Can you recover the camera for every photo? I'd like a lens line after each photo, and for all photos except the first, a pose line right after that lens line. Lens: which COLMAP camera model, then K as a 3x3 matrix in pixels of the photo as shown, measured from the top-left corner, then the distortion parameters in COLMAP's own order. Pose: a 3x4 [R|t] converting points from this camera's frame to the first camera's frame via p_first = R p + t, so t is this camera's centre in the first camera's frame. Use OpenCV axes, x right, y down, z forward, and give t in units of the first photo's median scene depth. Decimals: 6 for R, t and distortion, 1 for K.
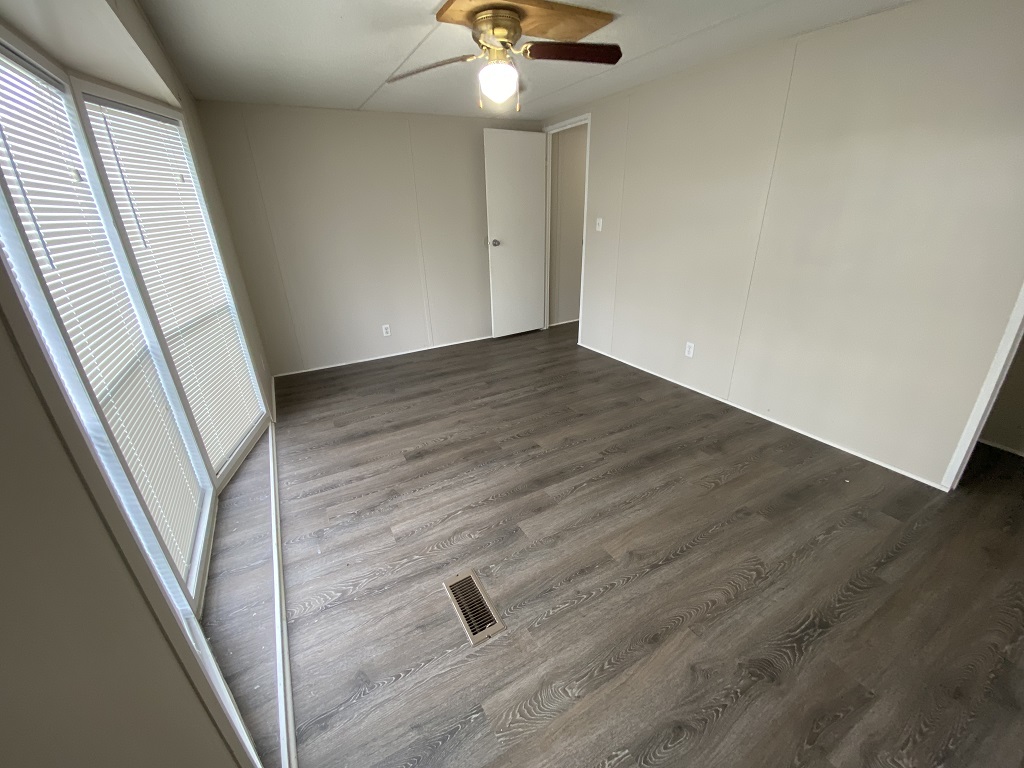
lens RADIAL K [[413.2, 0, 512.0], [0, 413.2, 384.0], [0, 0, 1]] dist [0.021585, -0.022303]
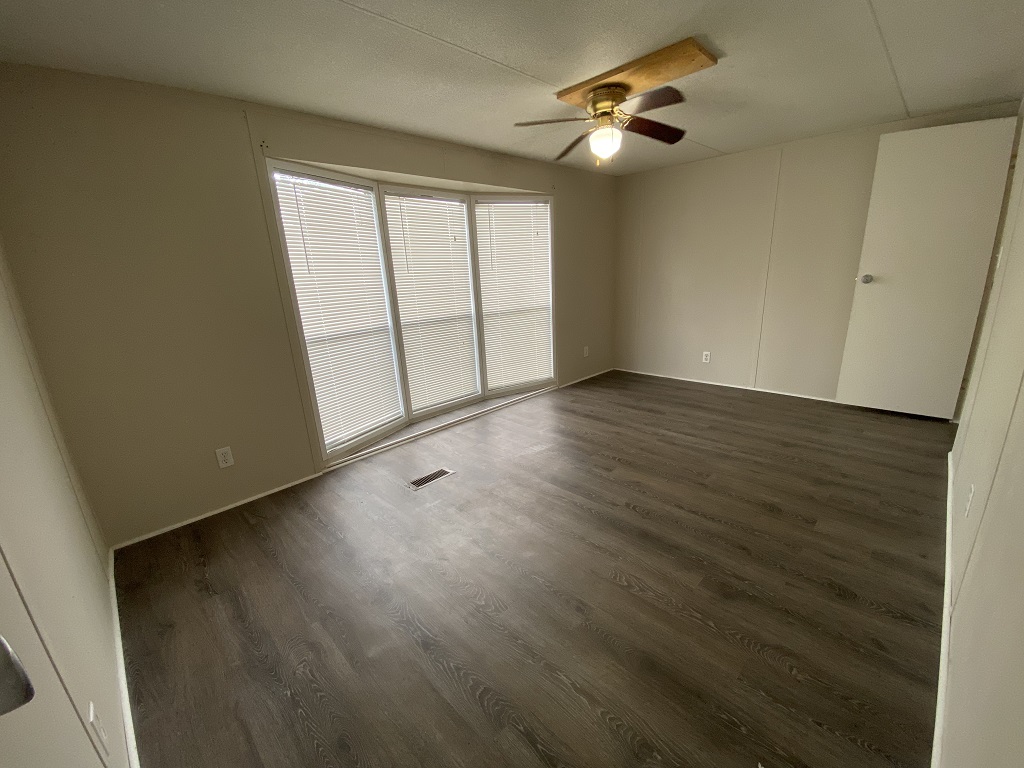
lens RADIAL K [[418.8, 0, 512.0], [0, 418.8, 384.0], [0, 0, 1]] dist [0.024888, -0.022473]
pose [[0.276422, 0.273148, -0.921402, 0.979960], [-0.339713, 0.924632, 0.172191, -0.154537], [0.898992, 0.265415, 0.348380, 0.417251]]
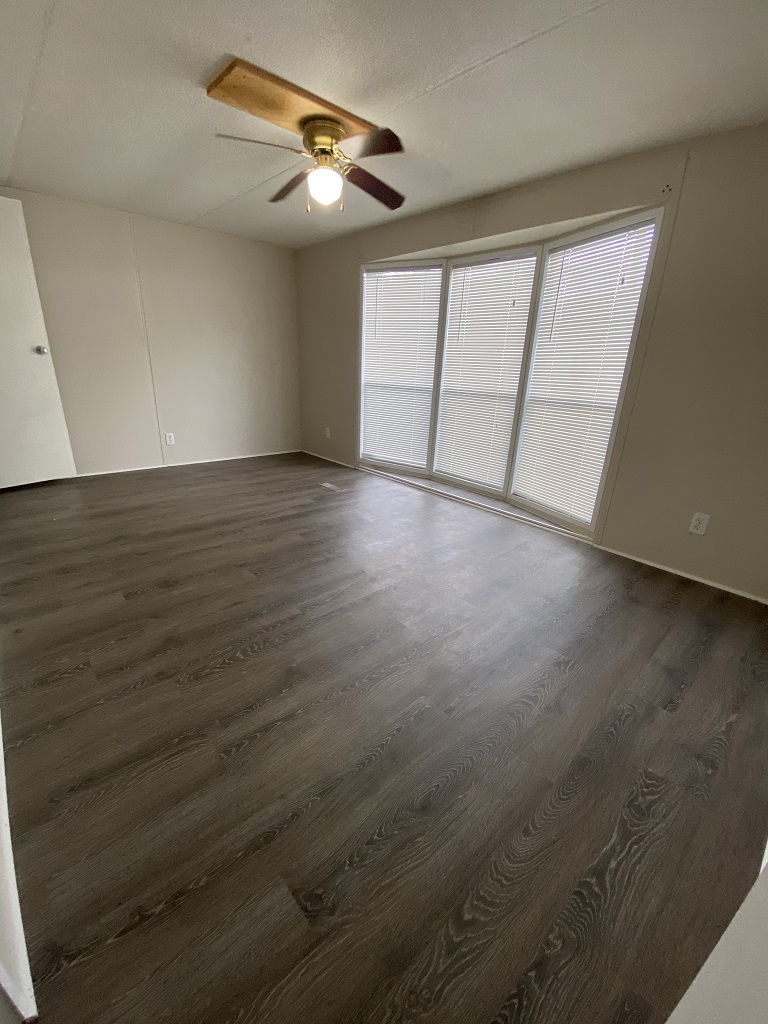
lens RADIAL K [[418.8, 0, 378.5], [0, 418.8, 510.7], [0, 0, 1]] dist [0.024888, -0.022473]
pose [[-0.975674, 0.062640, -0.210088, 0.100124], [-0.097383, 0.734733, 0.671330, -0.687558], [0.196411, 0.675459, -0.710759, 1.943536]]
